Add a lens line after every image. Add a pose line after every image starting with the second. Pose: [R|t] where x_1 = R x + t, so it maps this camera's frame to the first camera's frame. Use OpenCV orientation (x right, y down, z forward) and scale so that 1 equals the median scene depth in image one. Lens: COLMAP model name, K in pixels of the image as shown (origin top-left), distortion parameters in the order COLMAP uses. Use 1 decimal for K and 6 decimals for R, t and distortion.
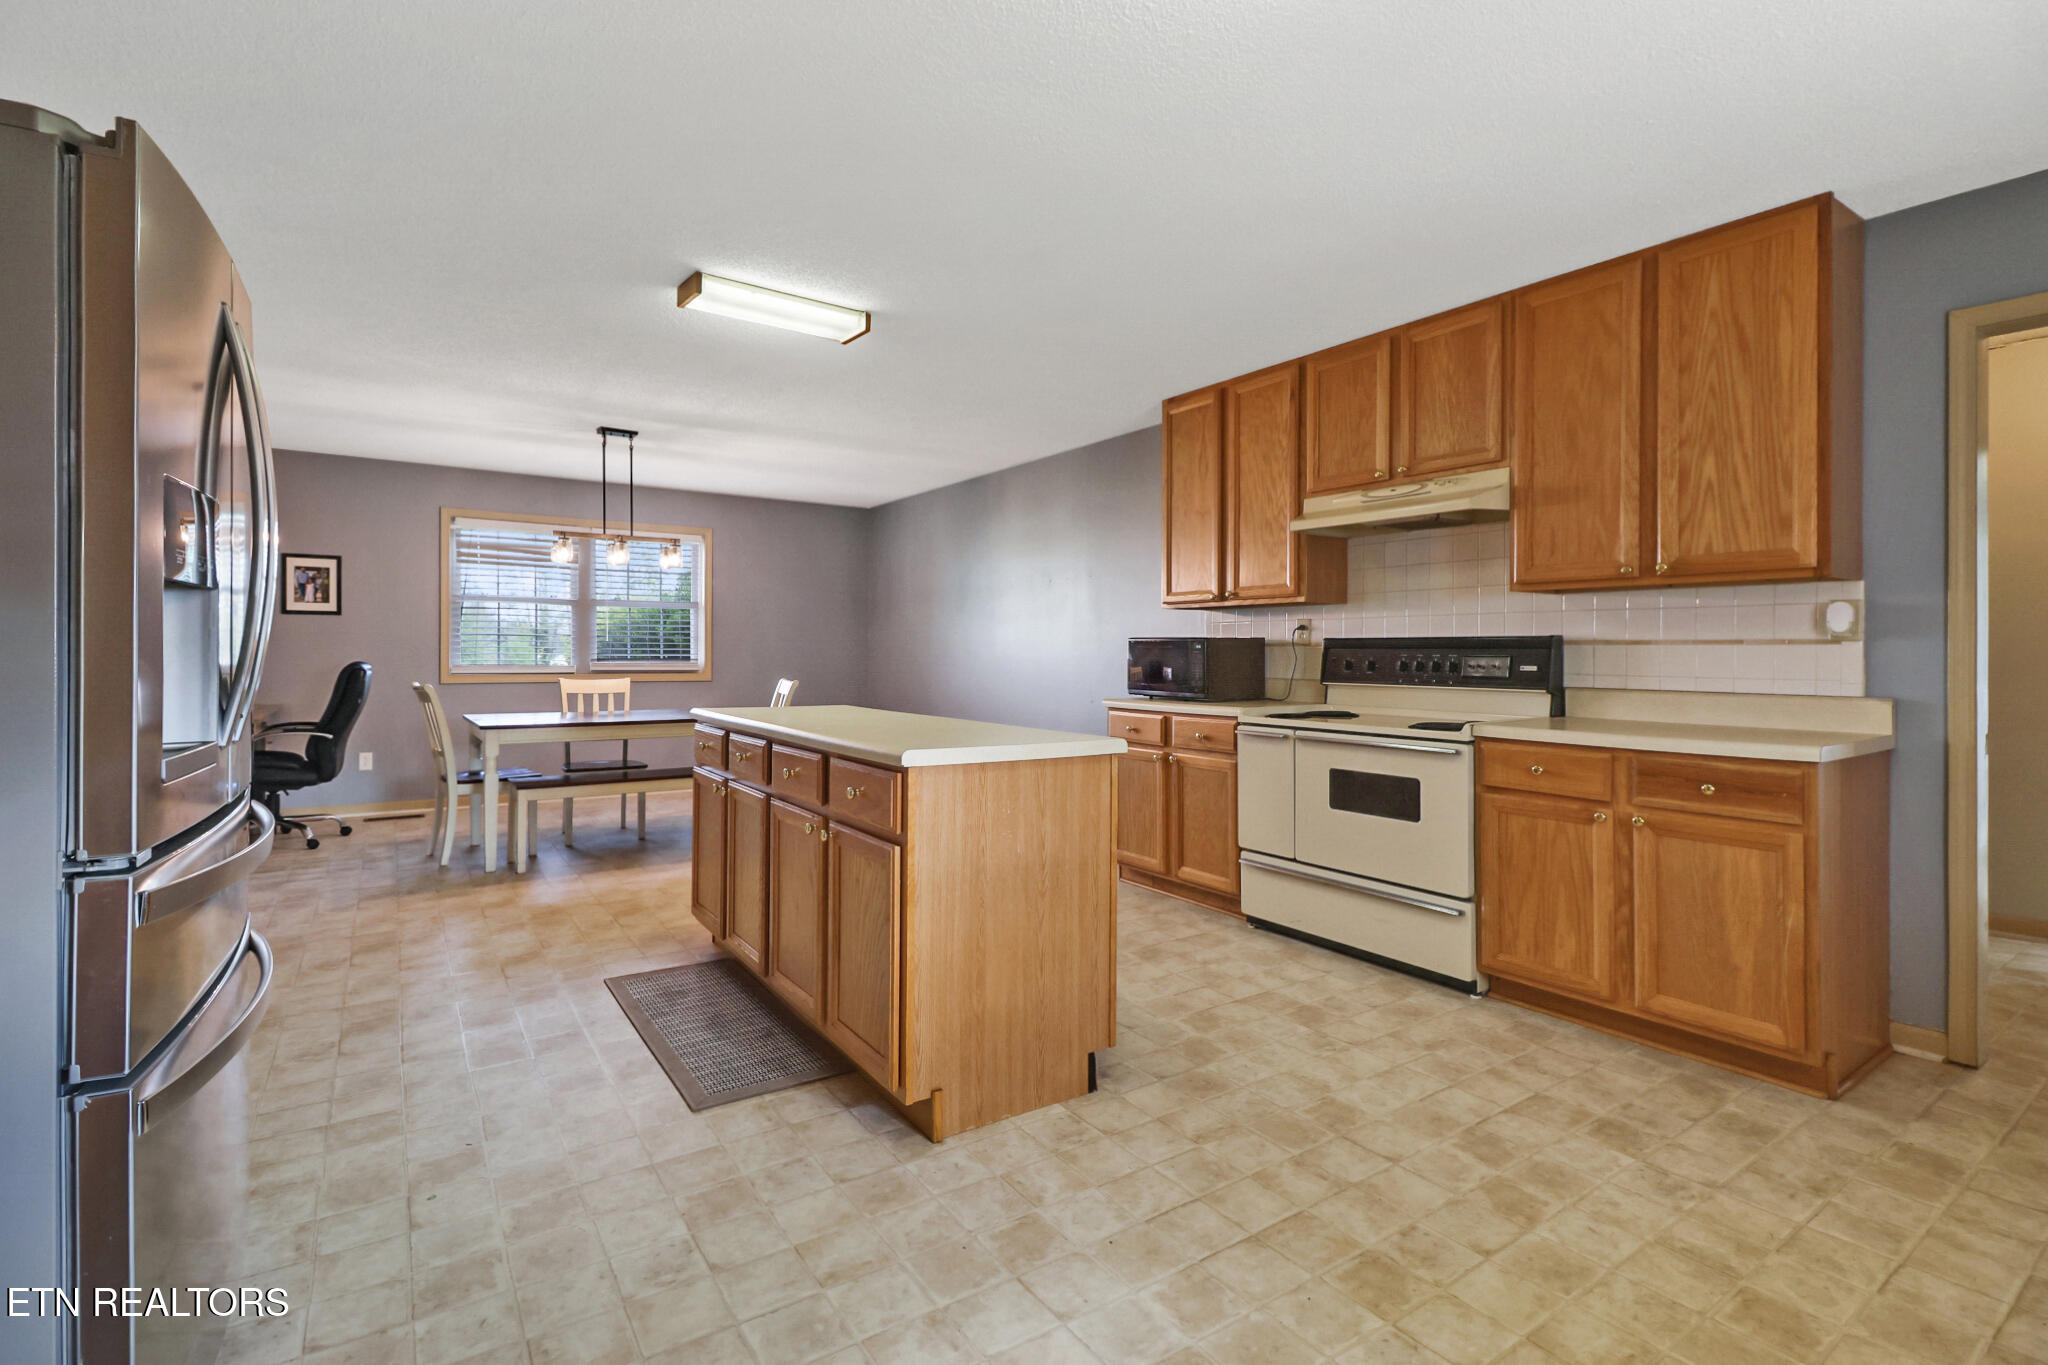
lens RADIAL K [[958.3, 0, 1030.8], [0, 958.3, 661.3], [0, 0, 1]] dist [-0.009082, -0.000068]
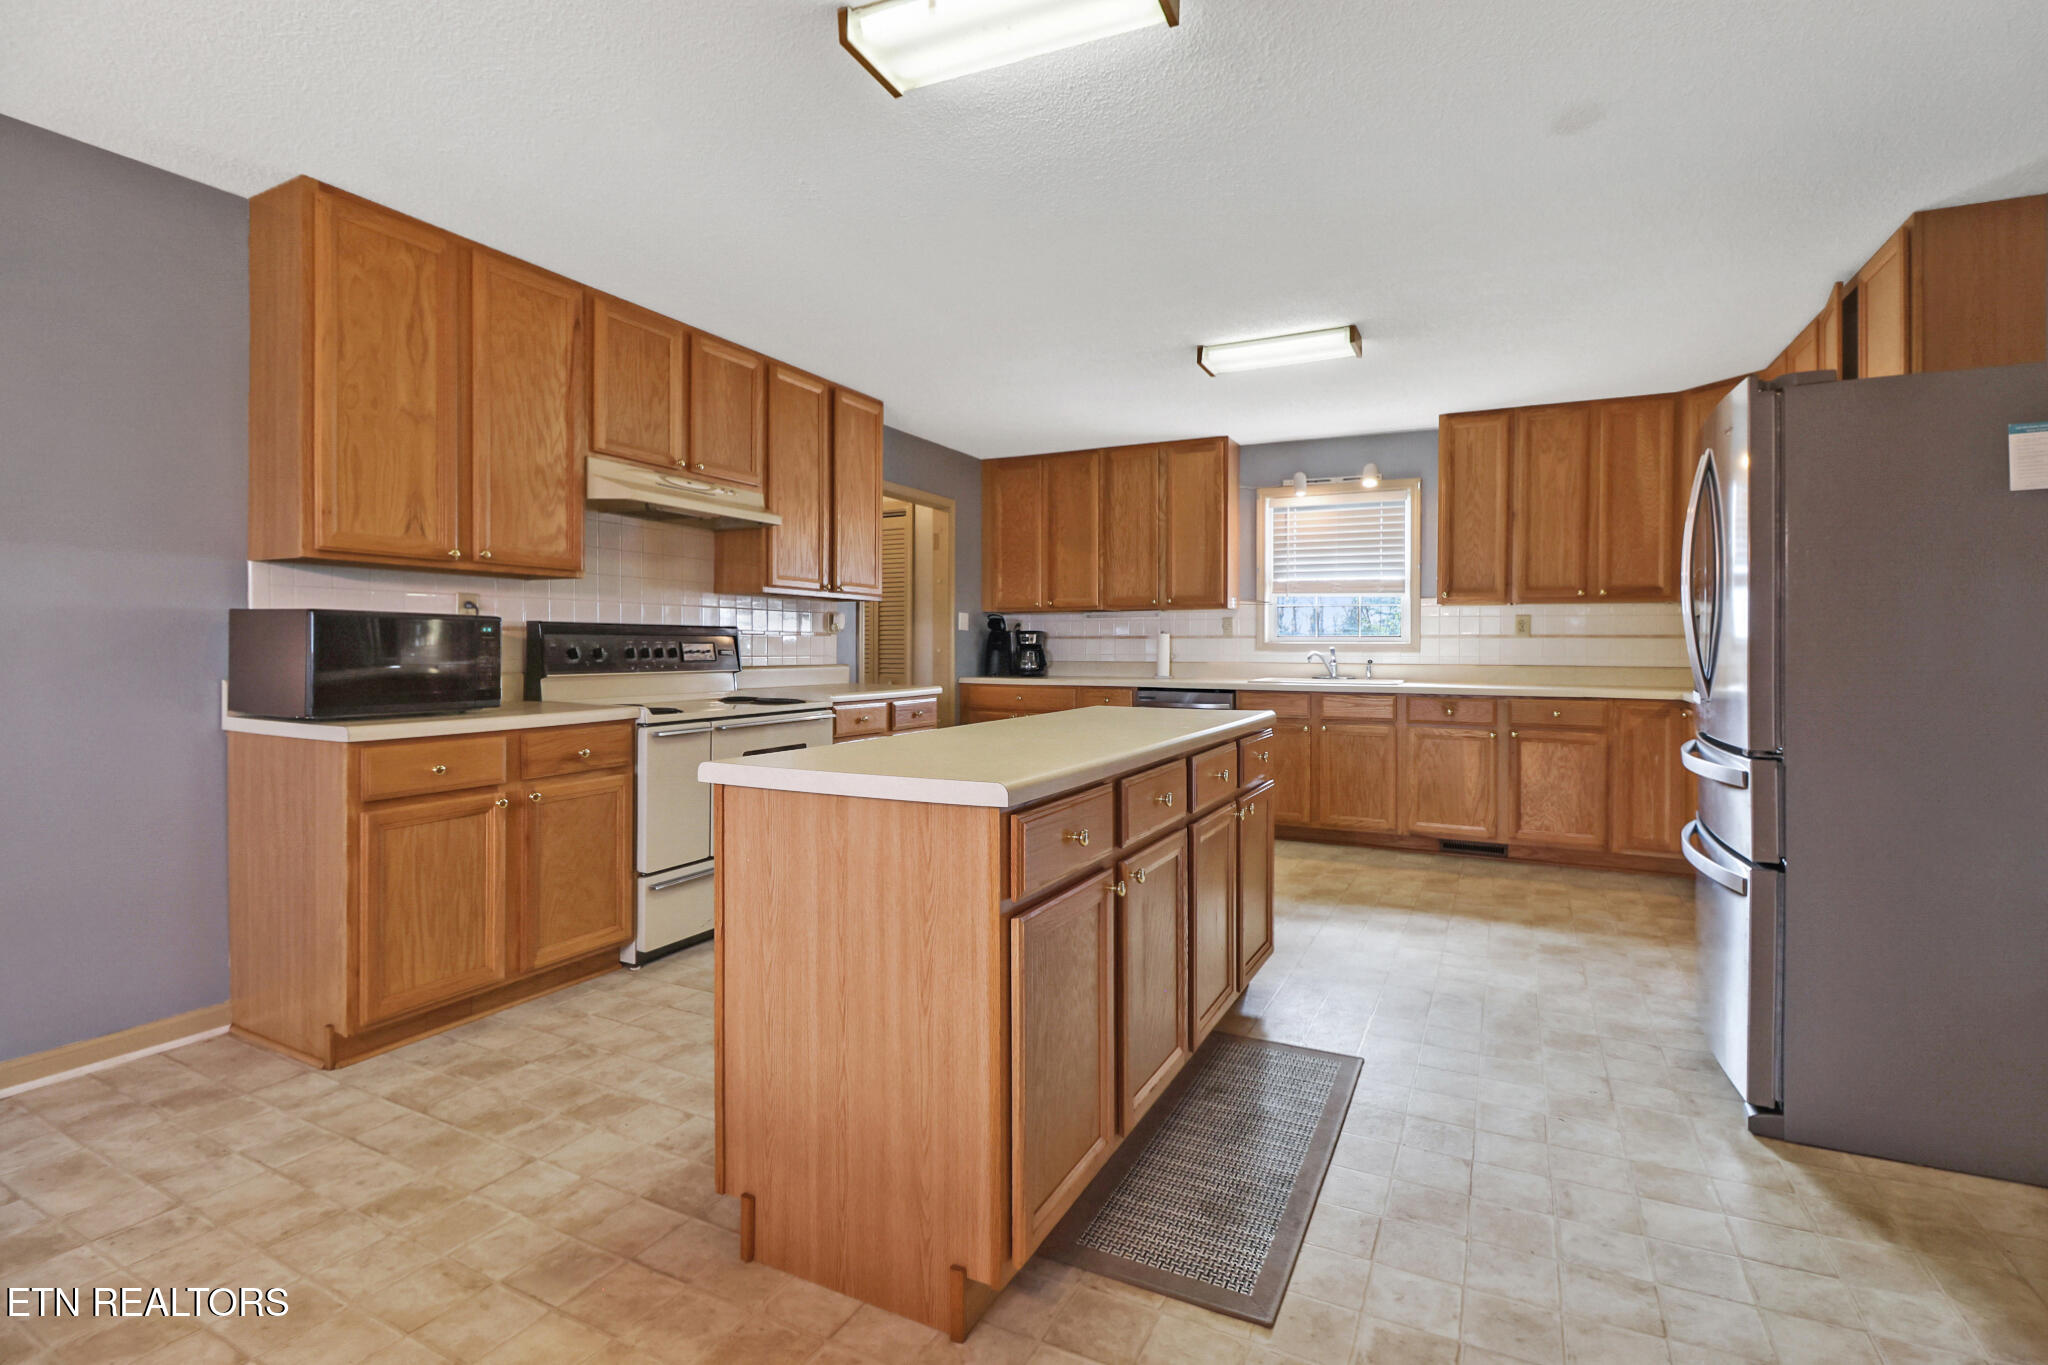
lens RADIAL K [[958.3, 0, 1050.6], [0, 958.3, 646.8], [0, 0, 1]] dist [-0.009082, -0.000068]
pose [[-0.506972, -0.006573, 0.861937, -0.717196], [0.006588, 0.999912, 0.011500, -0.010123], [-0.861937, 0.011509, -0.506885, 1.196212]]
